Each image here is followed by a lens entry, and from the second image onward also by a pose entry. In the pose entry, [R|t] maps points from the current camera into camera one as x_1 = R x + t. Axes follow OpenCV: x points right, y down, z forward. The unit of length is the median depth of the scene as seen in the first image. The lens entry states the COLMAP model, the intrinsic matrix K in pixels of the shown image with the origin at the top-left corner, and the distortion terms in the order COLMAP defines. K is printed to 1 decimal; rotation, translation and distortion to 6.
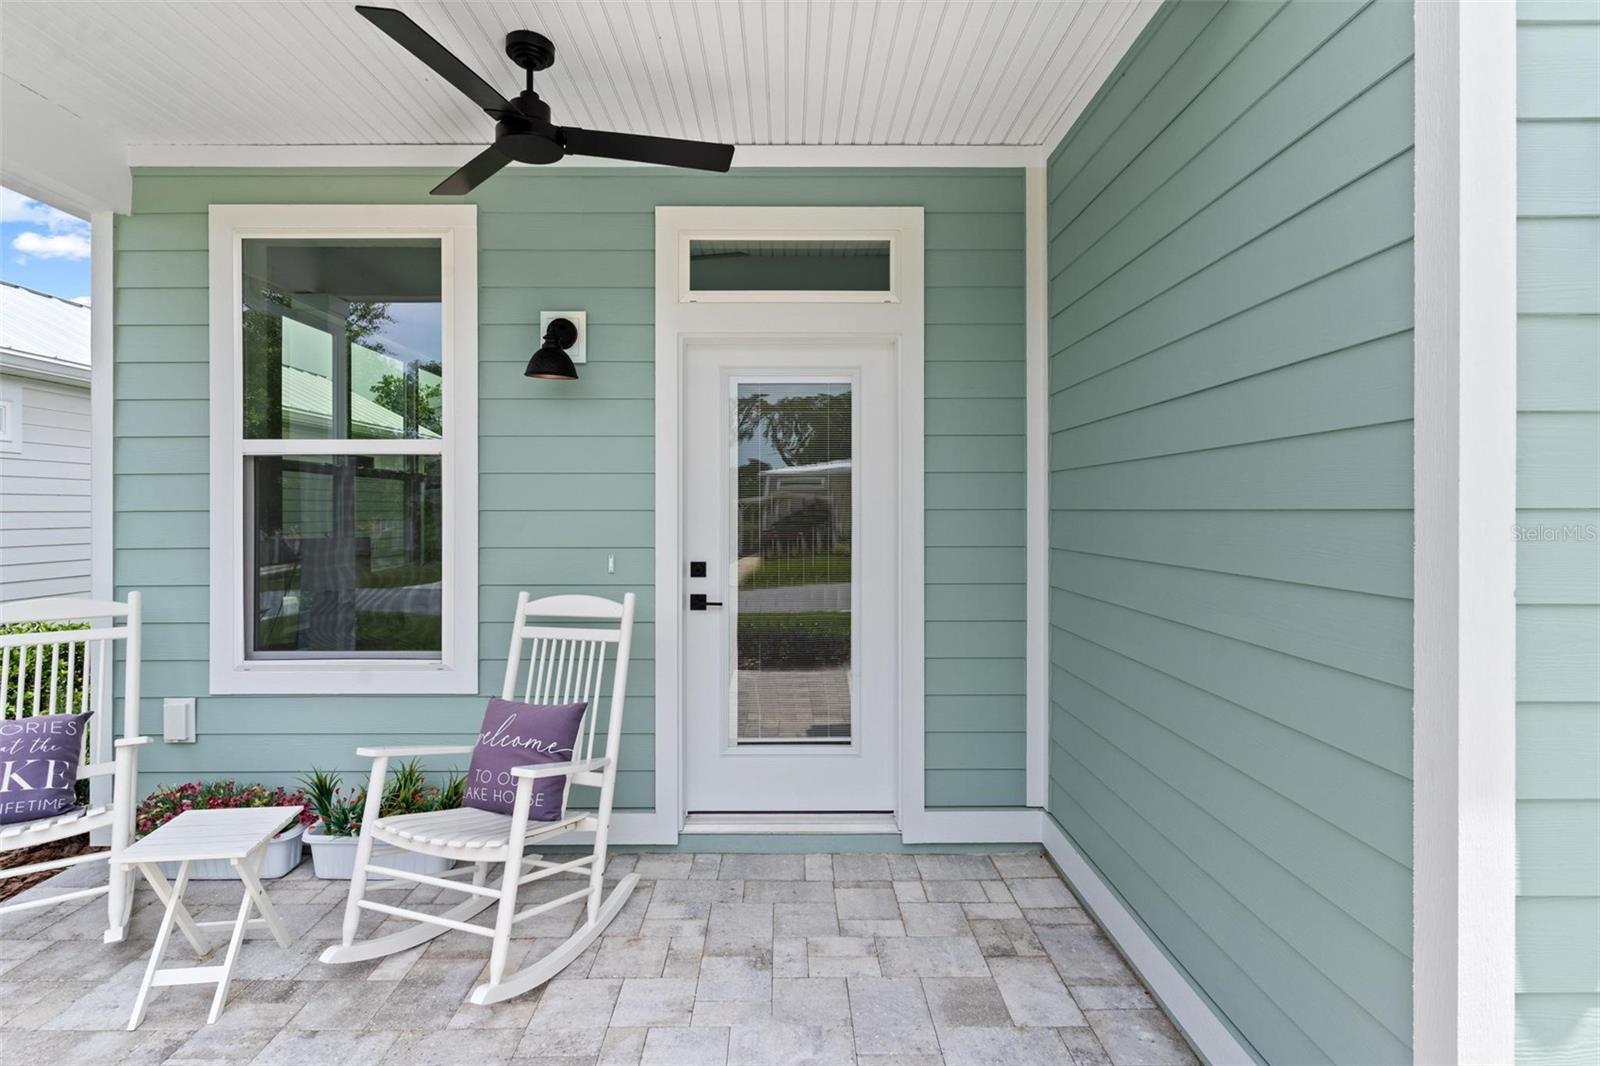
lens RADIAL K [[773.9, 0, 796.2], [0, 773.9, 514.6], [0, 0, 1]] dist [-0.000062, 0.000315]
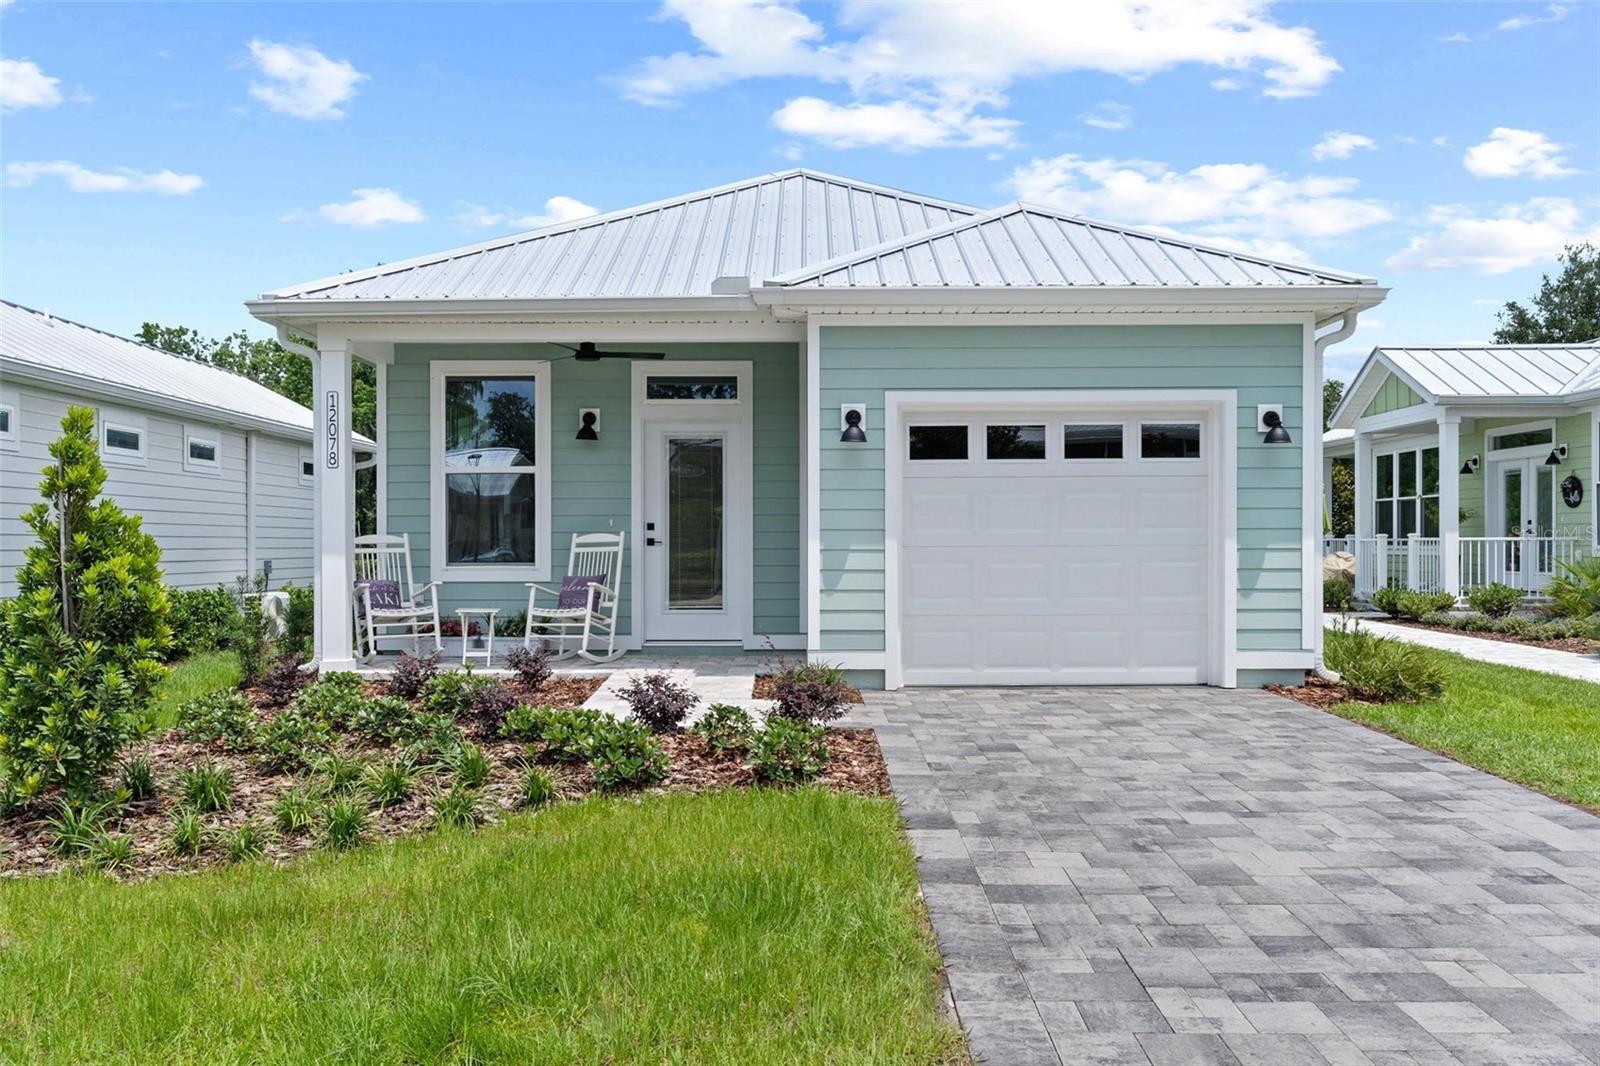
lens RADIAL K [[1406.4, 0, 800.0], [0, 1406.4, 533.0], [0, 0, 1]] dist [-0.003926, 0.007530]
pose [[0.999905, -0.001794, -0.013647, 0.356475], [0.001674, 0.999960, -0.008788, 0.130742], [0.013662, 0.008764, 0.999868, -3.025391]]
